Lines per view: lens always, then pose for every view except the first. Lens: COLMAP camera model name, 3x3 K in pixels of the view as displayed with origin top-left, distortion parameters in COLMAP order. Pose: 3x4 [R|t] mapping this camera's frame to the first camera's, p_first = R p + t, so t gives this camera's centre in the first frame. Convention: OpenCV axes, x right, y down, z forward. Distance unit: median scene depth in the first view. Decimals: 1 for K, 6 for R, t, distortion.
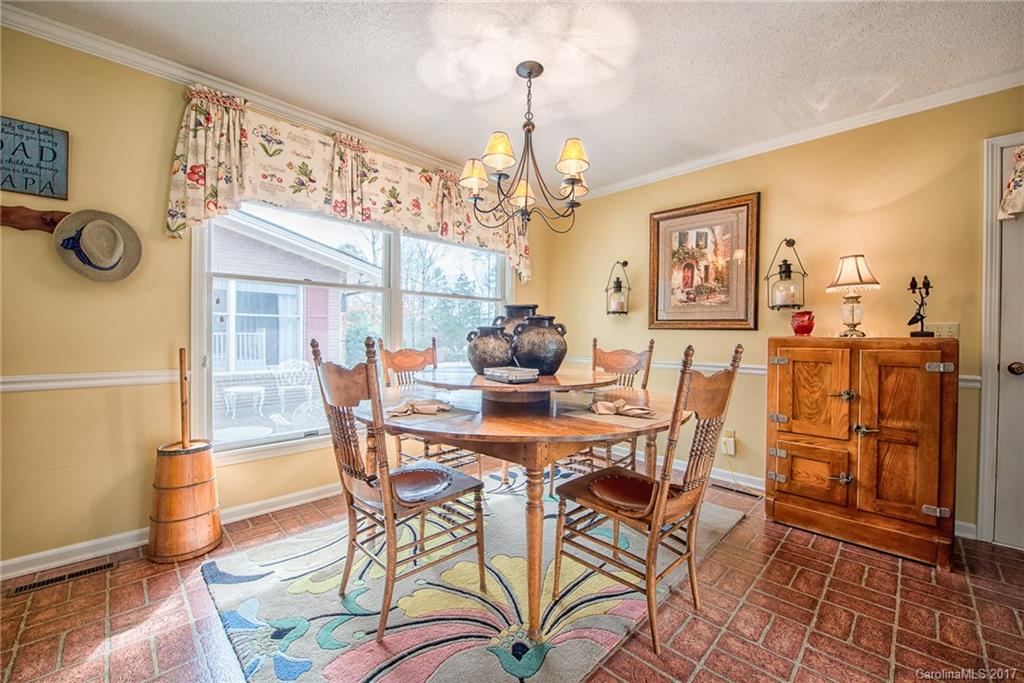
lens RADIAL K [[417.4, 0, 512.0], [0, 417.4, 341.5], [0, 0, 1]] dist [0.000101, 0.000043]
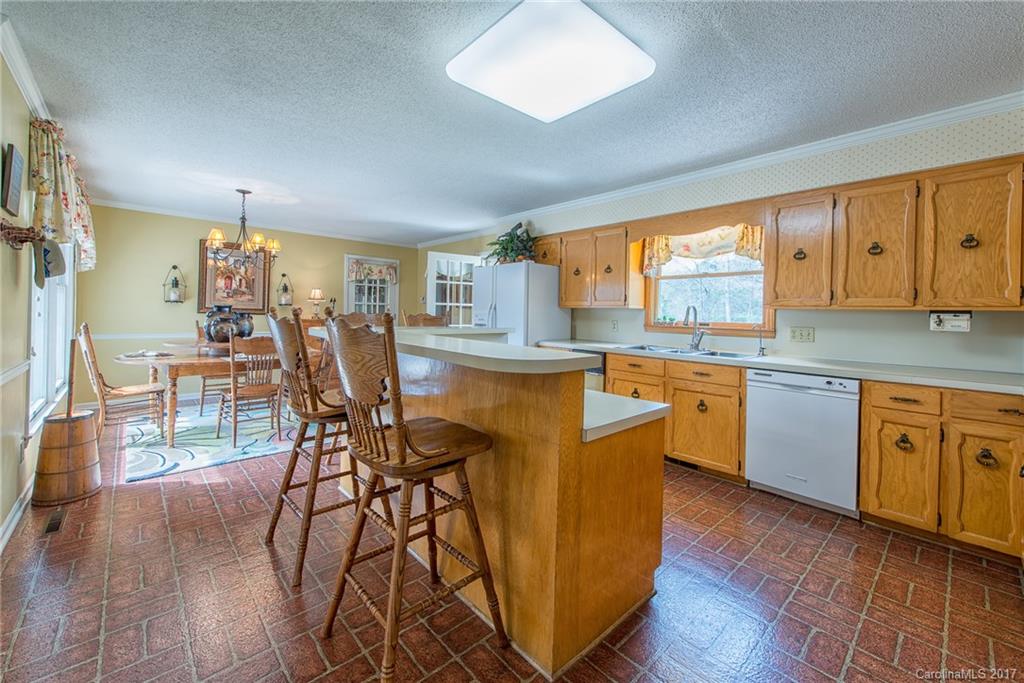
lens RADIAL K [[415.4, 0, 511.1], [0, 415.4, 311.2], [0, 0, 1]] dist [-0.000017, -0.000007]
pose [[0.046245, -0.006512, 0.998909, -1.319746], [-0.008002, 0.999944, 0.006889, -0.063147], [-0.998898, -0.008312, 0.046190, -0.274952]]
